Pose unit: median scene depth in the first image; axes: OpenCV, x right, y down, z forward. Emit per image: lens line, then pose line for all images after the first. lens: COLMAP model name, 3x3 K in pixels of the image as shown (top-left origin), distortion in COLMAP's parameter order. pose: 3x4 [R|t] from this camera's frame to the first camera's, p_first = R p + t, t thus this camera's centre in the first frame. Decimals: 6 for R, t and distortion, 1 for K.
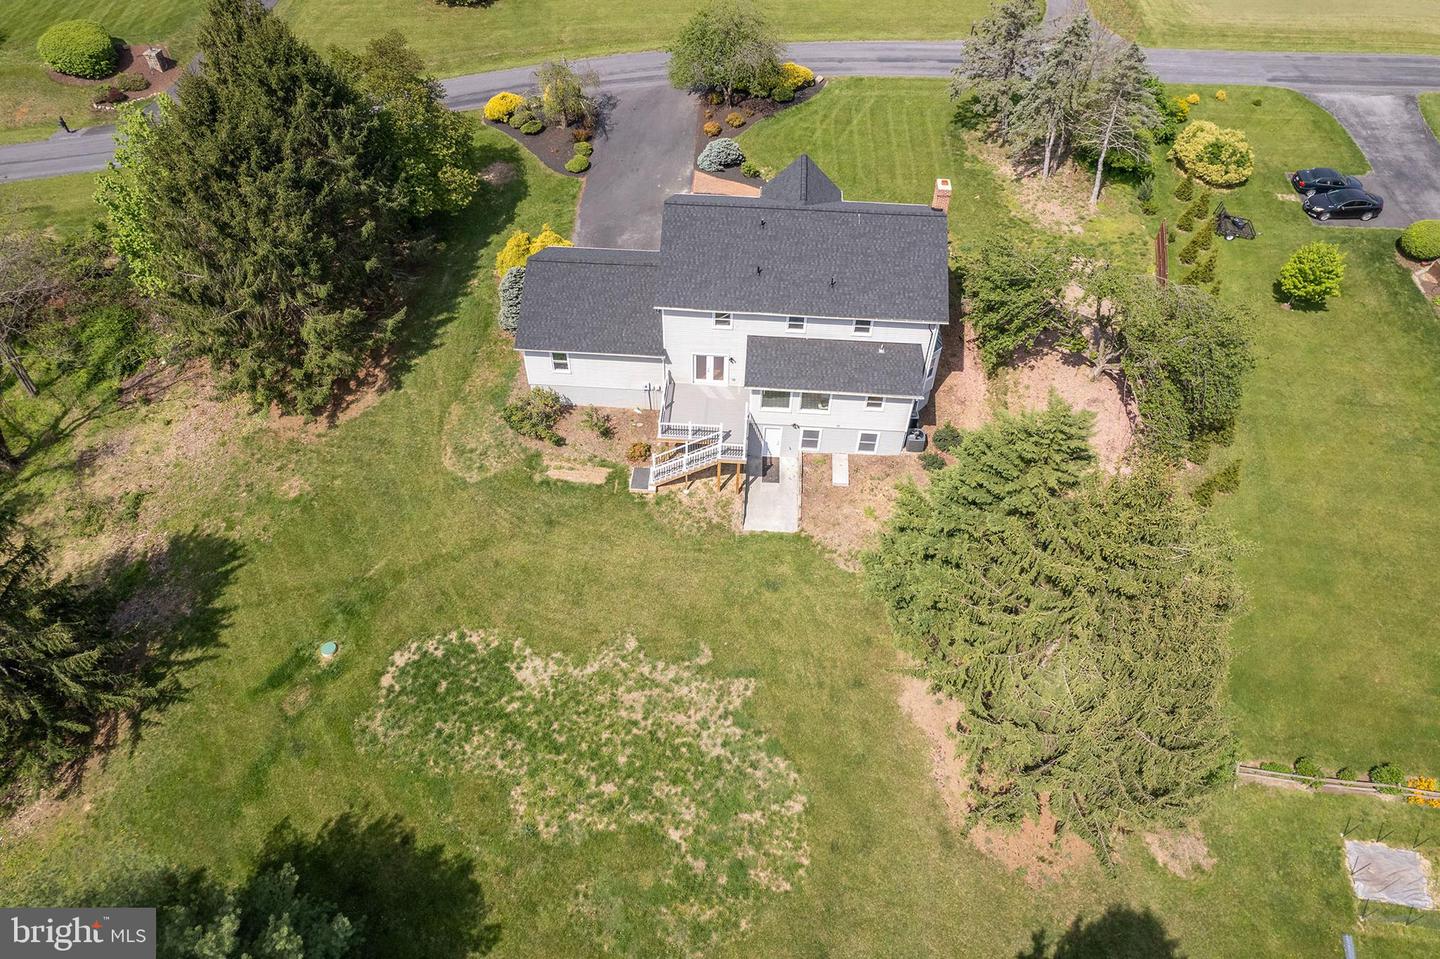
lens RADIAL K [[957.6, 0, 687.7], [0, 957.6, 450.7], [0, 0, 1]] dist [-0.038361, 0.012781]
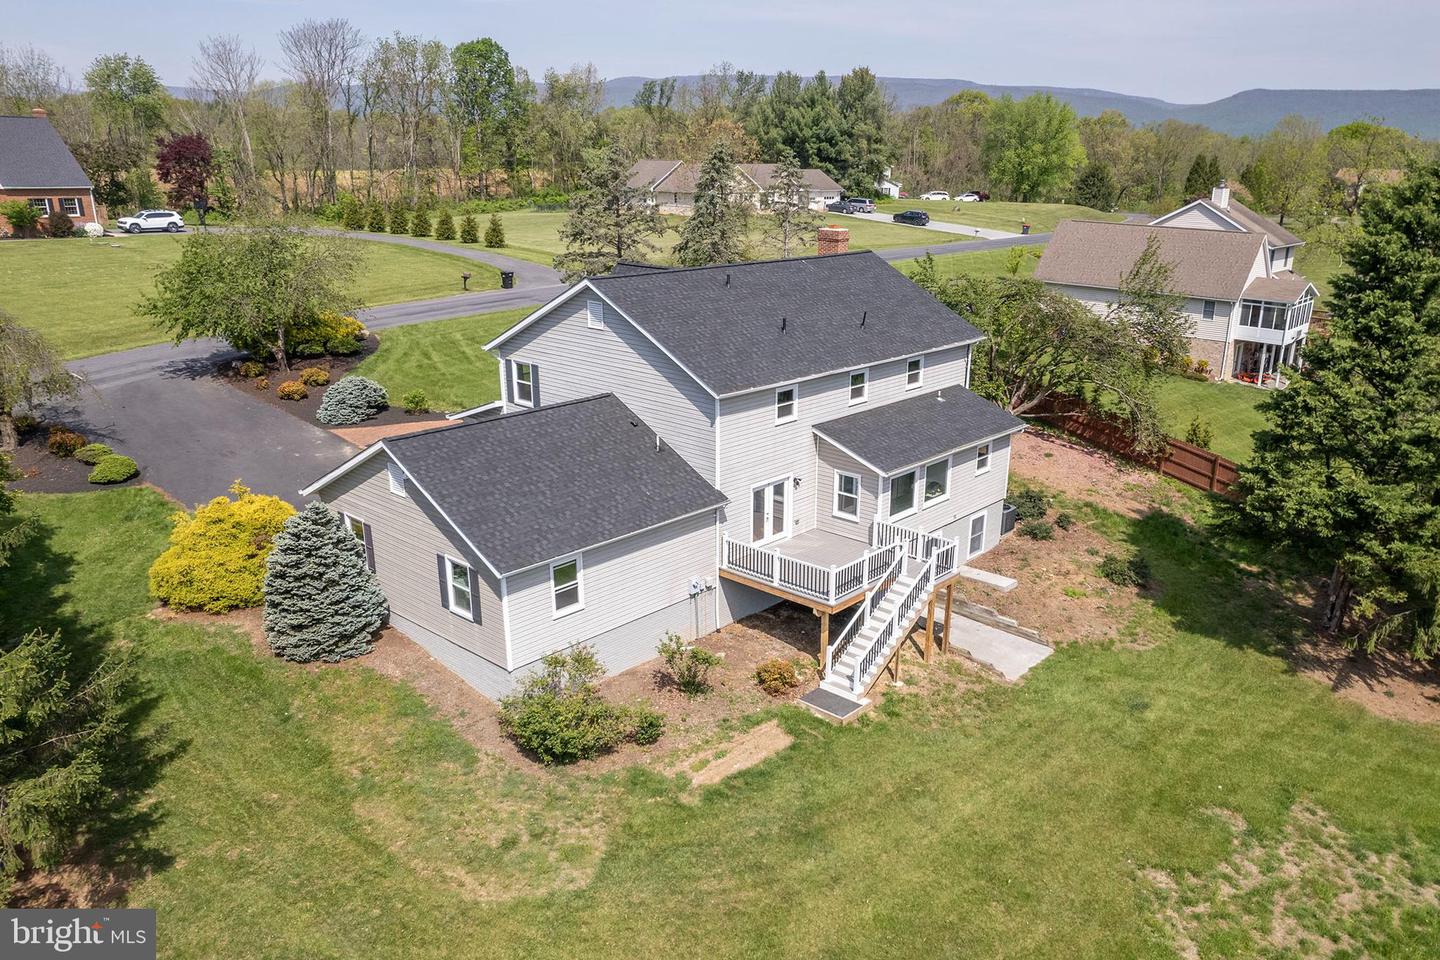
lens RADIAL K [[1091.6, 0, 776.4], [0, 1091.6, 449.4], [0, 0, 1]] dist [-0.065100, 0.054408]
pose [[0.589854, -0.208316, 0.780177, -0.507679], [0.564441, 0.797289, -0.213861, 0.030405], [-0.577476, 0.566511, 0.587866, 0.602000]]
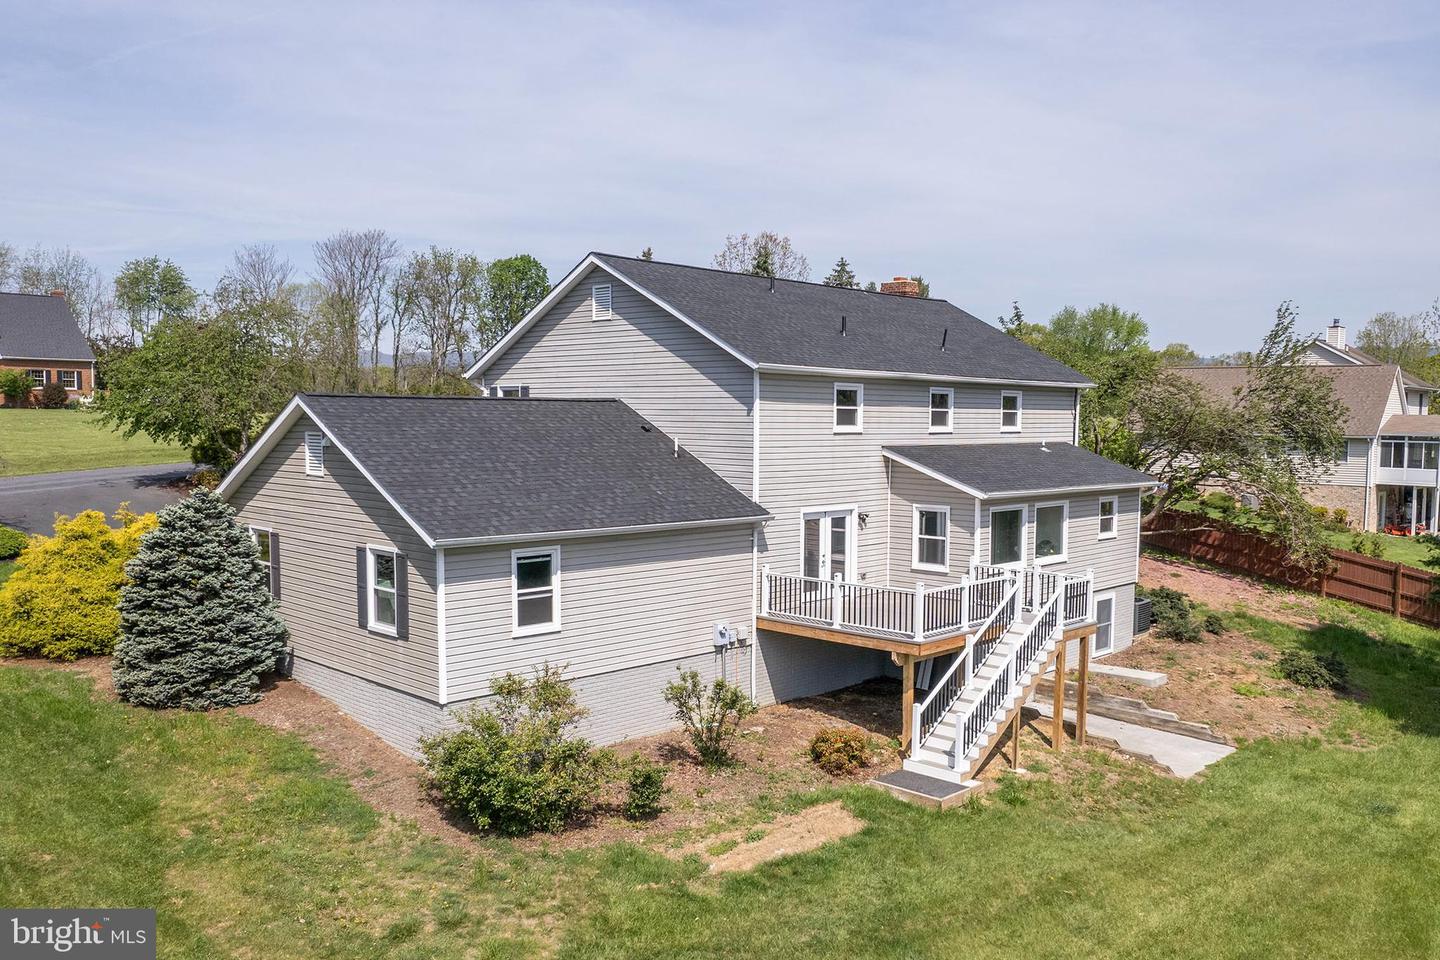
lens RADIAL K [[1156.2, 0, 765.2], [0, 1156.2, 448.6], [0, 0, 1]] dist [-0.057202, 0.025004]
pose [[0.629580, -0.014797, 0.776795, -0.413318], [0.547013, 0.718449, -0.429660, 0.092063], [-0.551730, 0.695422, 0.460415, 0.768231]]
